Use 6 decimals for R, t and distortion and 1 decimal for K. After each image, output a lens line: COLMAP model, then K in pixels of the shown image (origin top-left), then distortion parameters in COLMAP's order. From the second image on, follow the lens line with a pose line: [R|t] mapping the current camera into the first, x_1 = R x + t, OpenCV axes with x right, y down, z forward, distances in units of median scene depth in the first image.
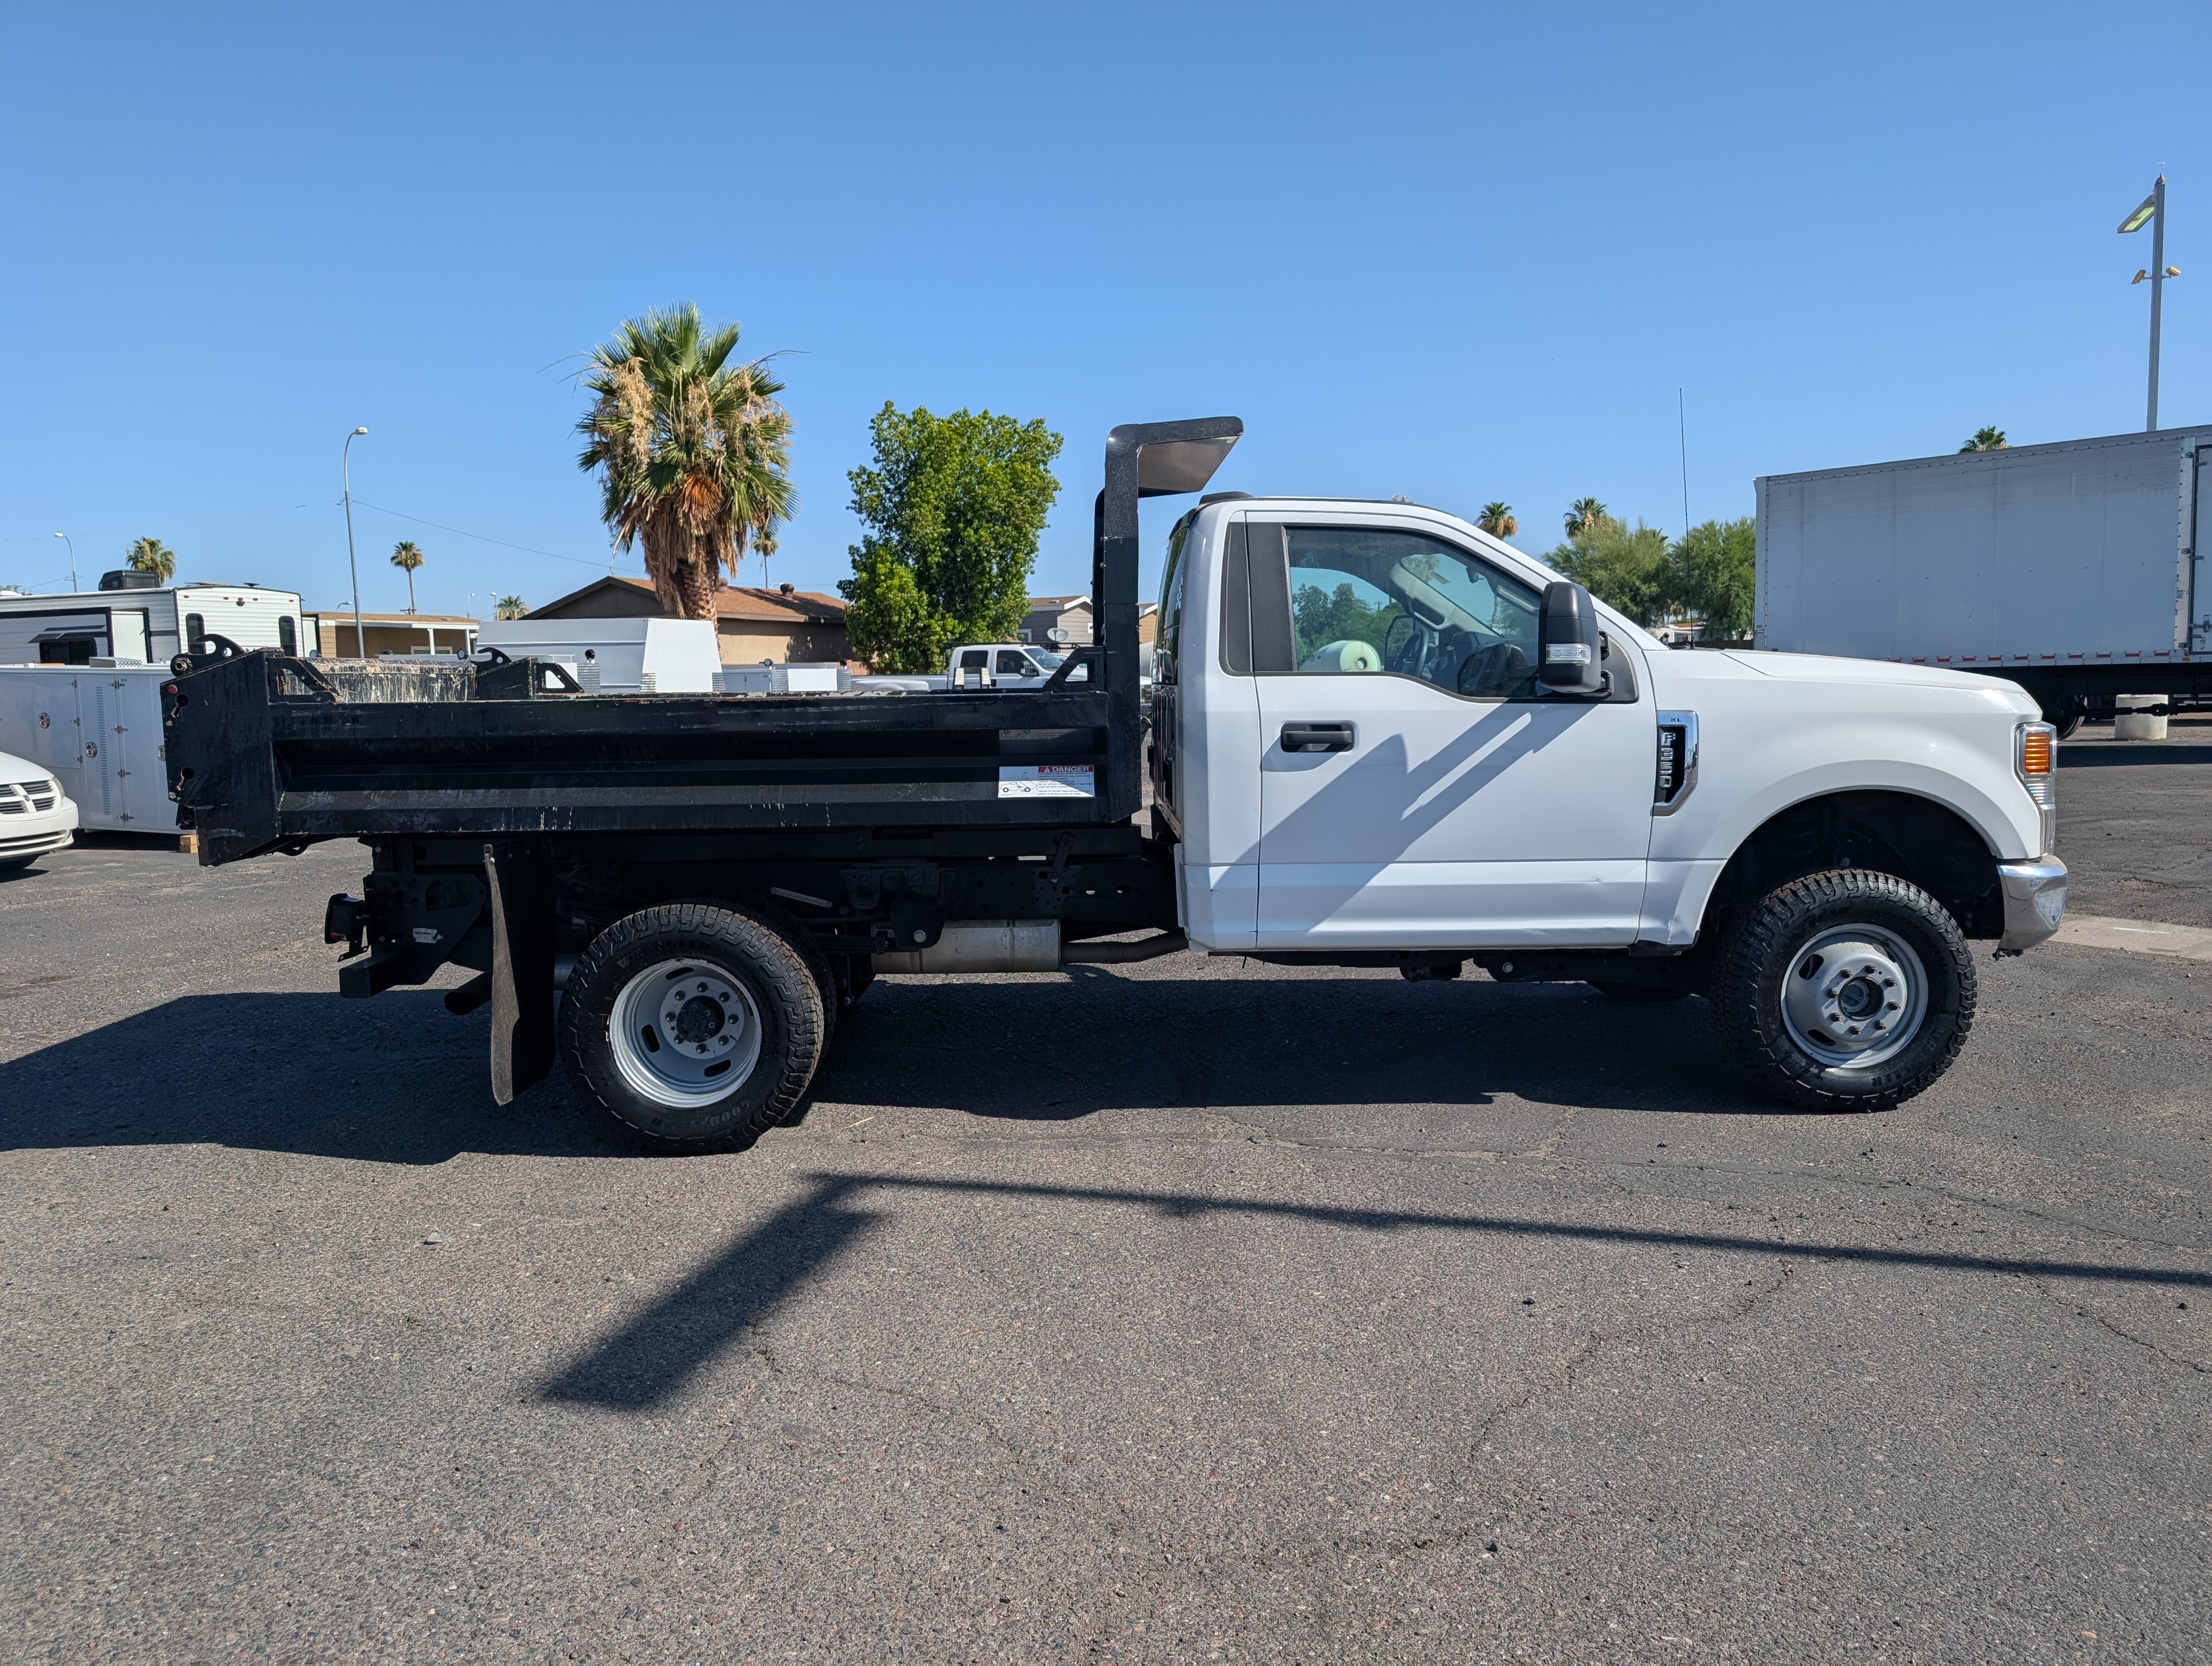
lens RADIAL K [[1616.5, 0, 1099.4], [0, 1616.5, 846.3], [0, 0, 1]] dist [0.034120, -0.036381]
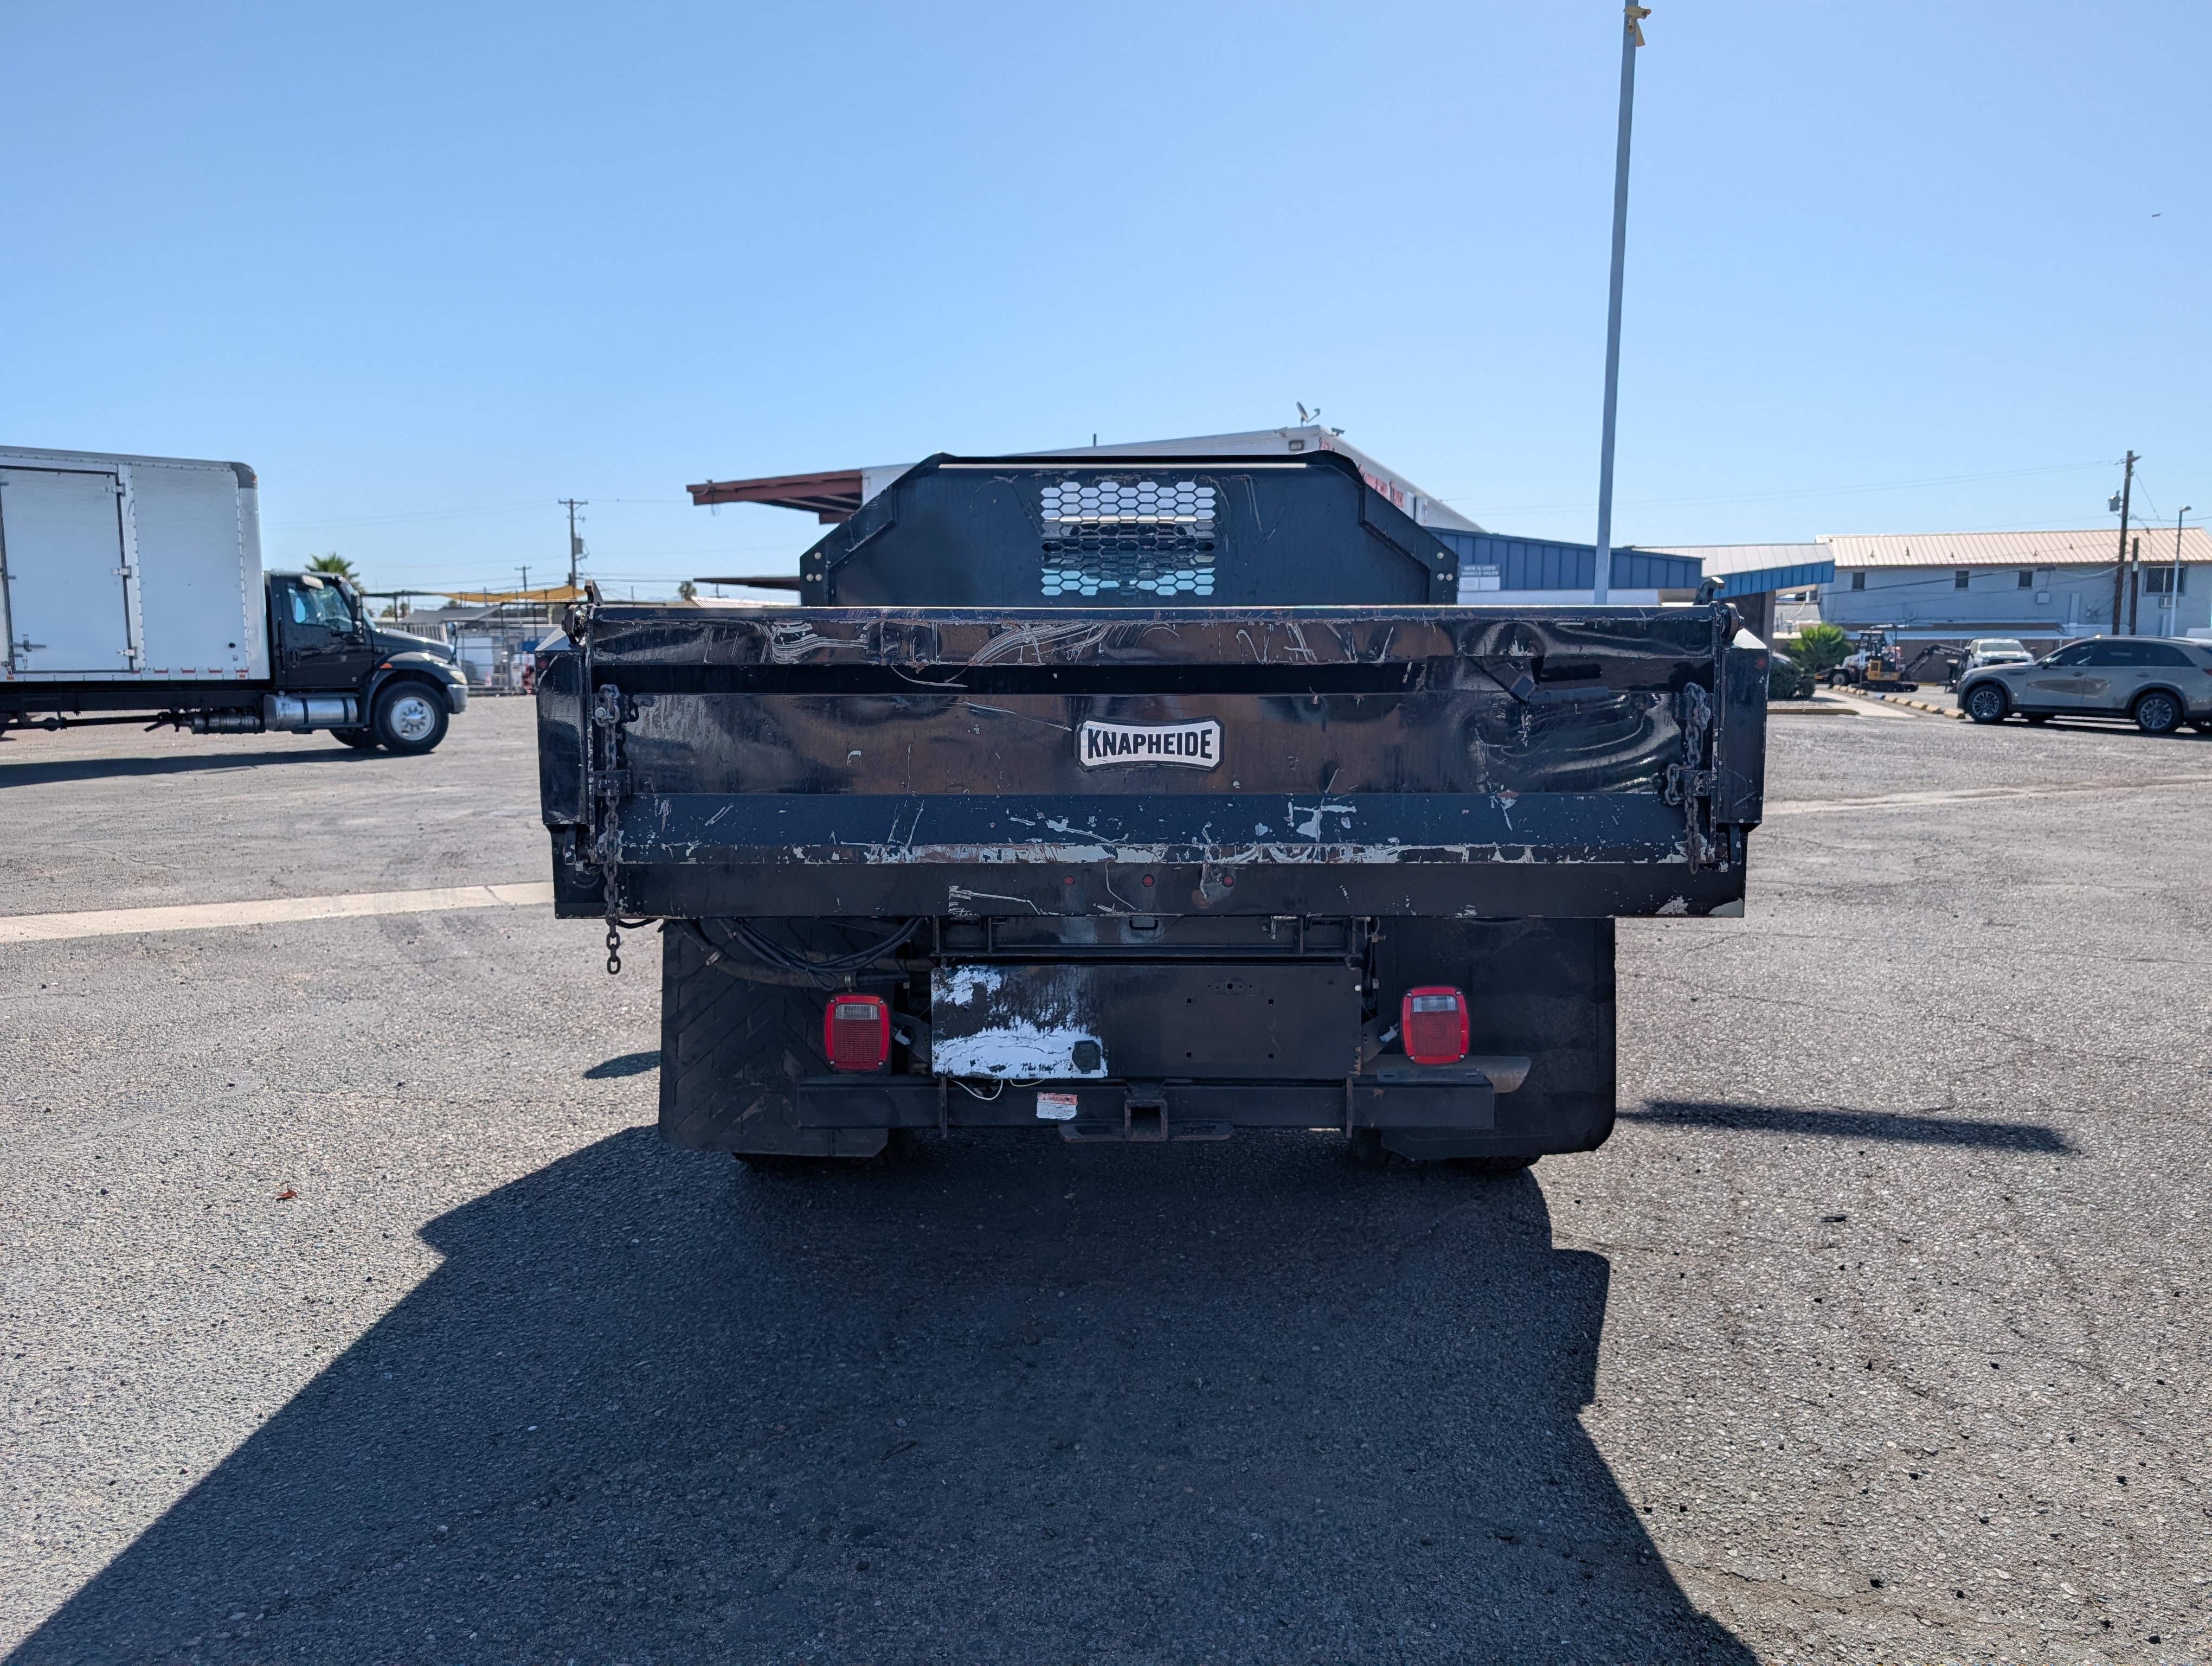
lens RADIAL K [[1612.8, 0, 1106.0], [0, 1612.8, 833.0], [0, 0, 1]] dist [0.095104, -0.138961]
pose [[-0.003155, -0.080701, 0.996733, -0.285441], [0.108675, 0.990807, 0.080566, -0.024897], [-0.994072, 0.108575, 0.005644, 0.291366]]
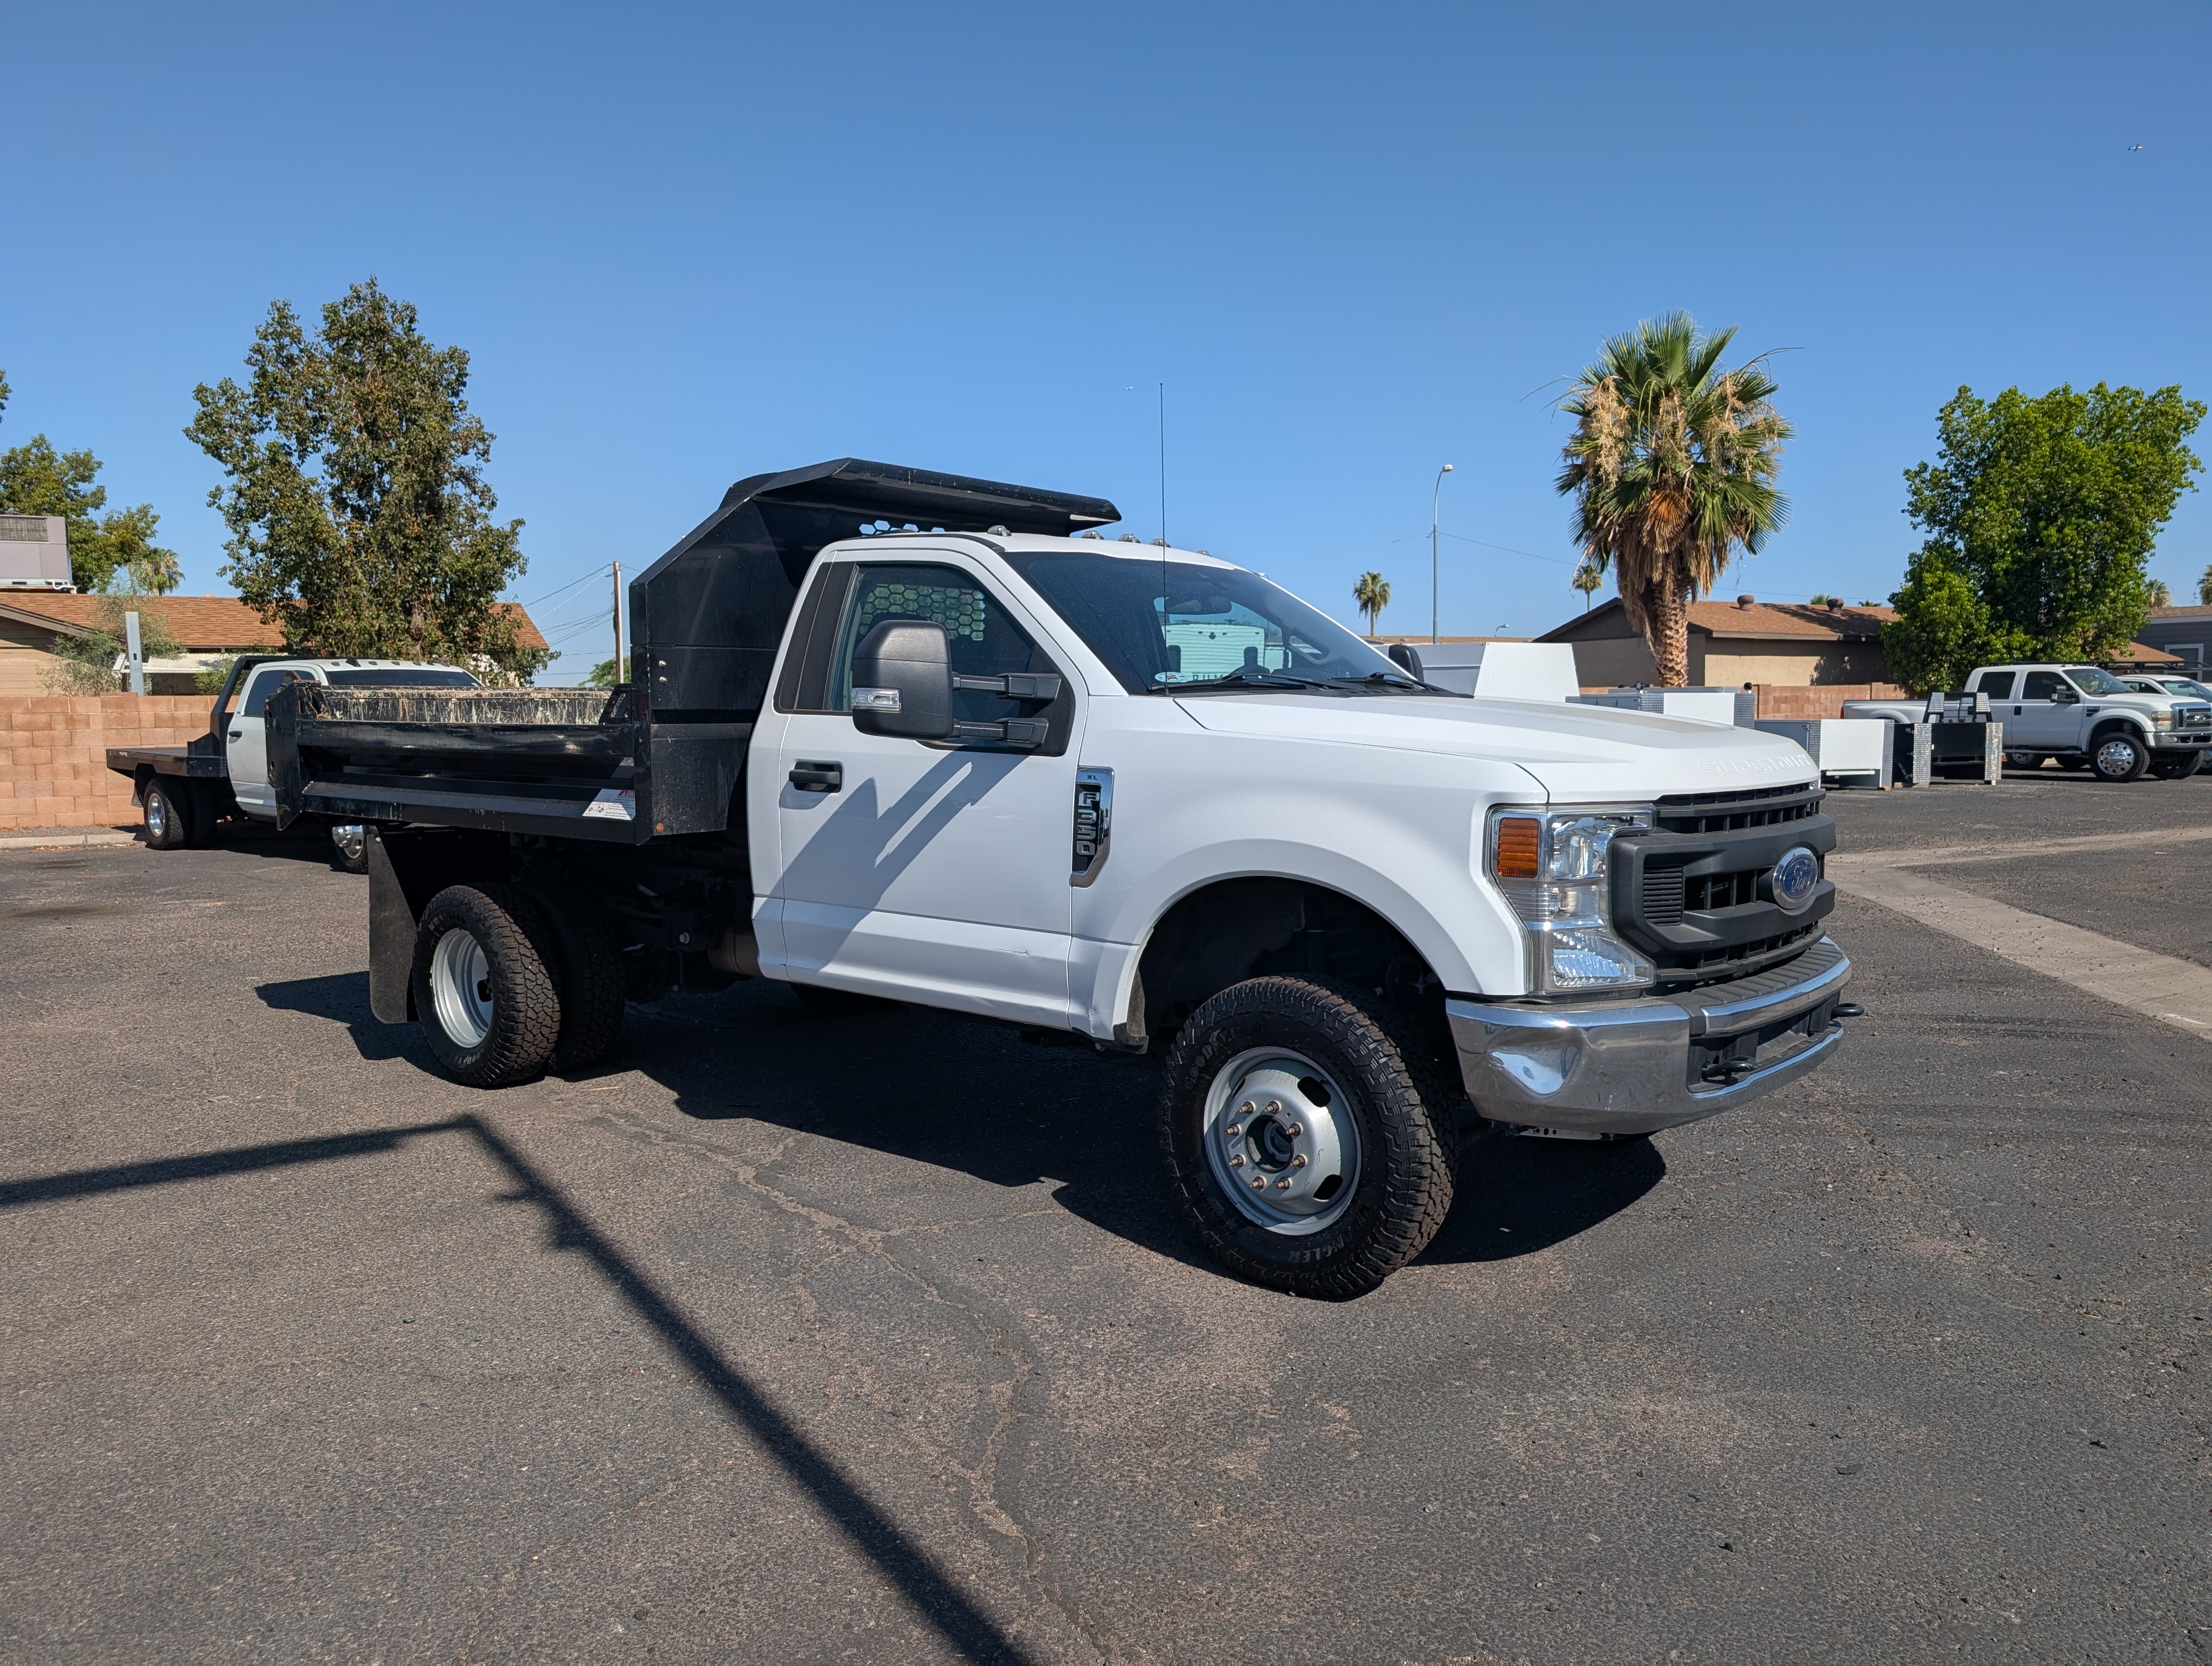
lens RADIAL K [[1616.5, 0, 1099.4], [0, 1616.5, 846.3], [0, 0, 1]] dist [0.034120, -0.036381]
pose [[0.756172, 0.073701, -0.650209, 0.219525], [-0.080820, 0.996548, 0.018967, -0.013818], [0.649363, 0.038208, 0.759518, 0.084971]]
